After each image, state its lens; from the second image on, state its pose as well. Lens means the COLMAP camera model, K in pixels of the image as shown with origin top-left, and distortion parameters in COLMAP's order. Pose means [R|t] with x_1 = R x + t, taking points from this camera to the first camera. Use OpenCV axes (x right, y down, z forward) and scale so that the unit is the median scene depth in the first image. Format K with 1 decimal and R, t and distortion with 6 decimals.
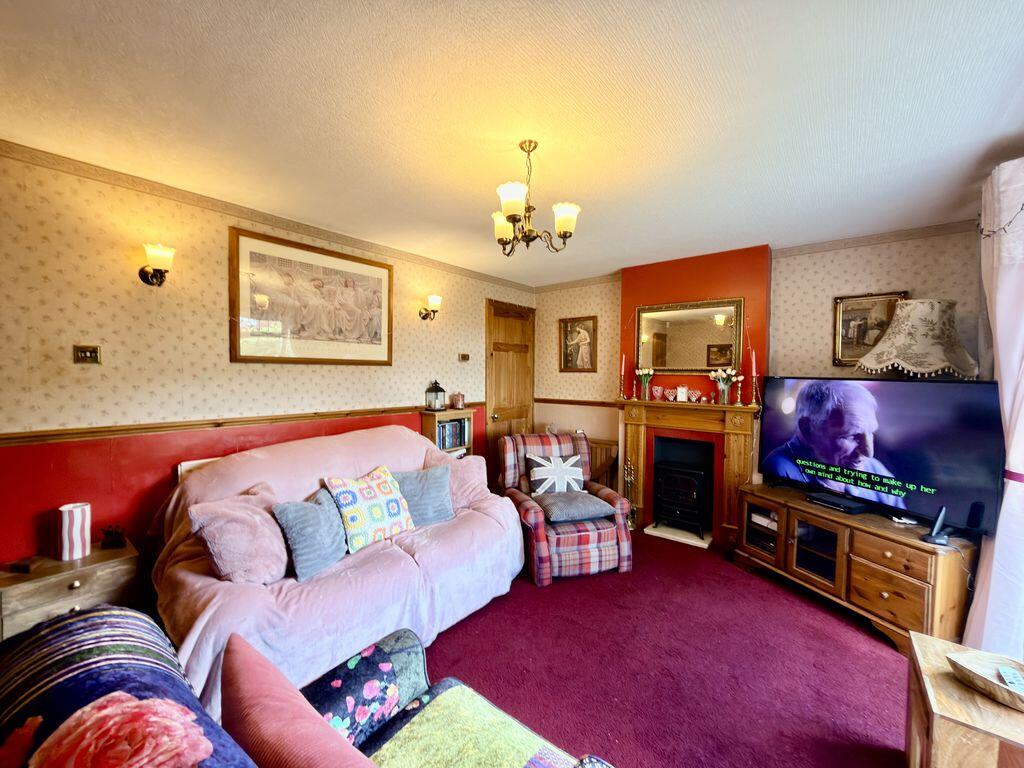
lens RADIAL K [[406.6, 0, 514.6], [0, 406.6, 385.5], [0, 0, 1]] dist [-0.001216, -0.000317]
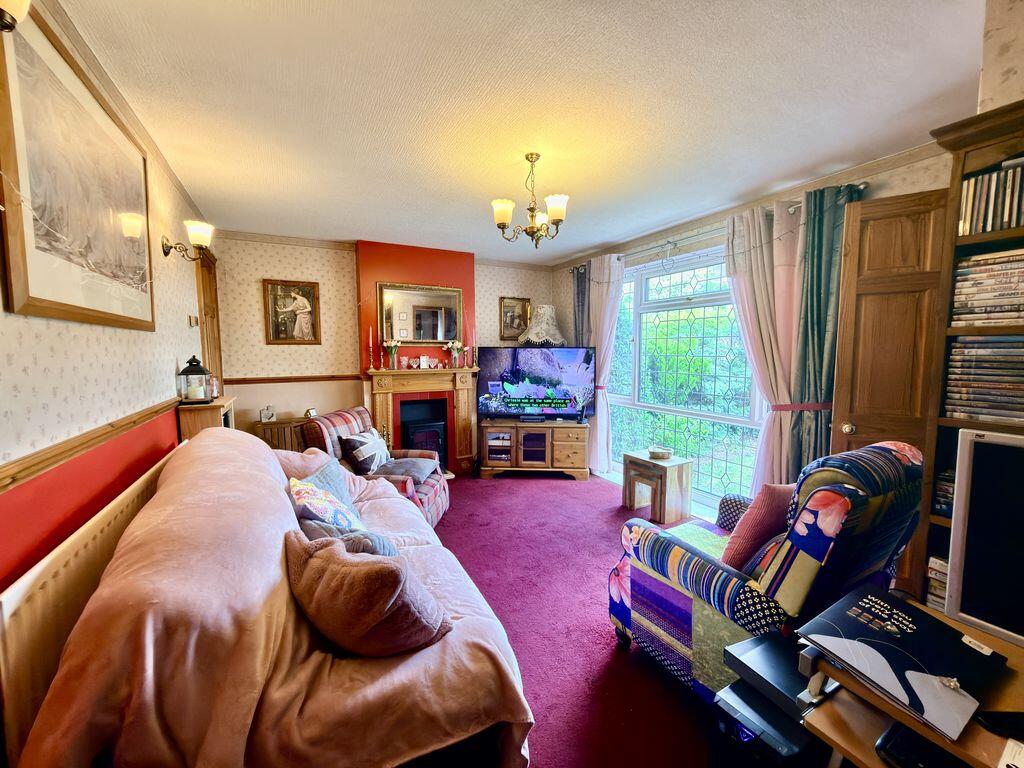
lens RADIAL K [[406.6, 0, 518.5], [0, 406.6, 381.4], [0, 0, 1]] dist [-0.001216, -0.000317]
pose [[0.380236, -0.083070, 0.921152, -0.599991], [0.035273, 0.996536, 0.075308, -0.003382], [-0.924217, 0.003857, 0.381849, 0.286282]]
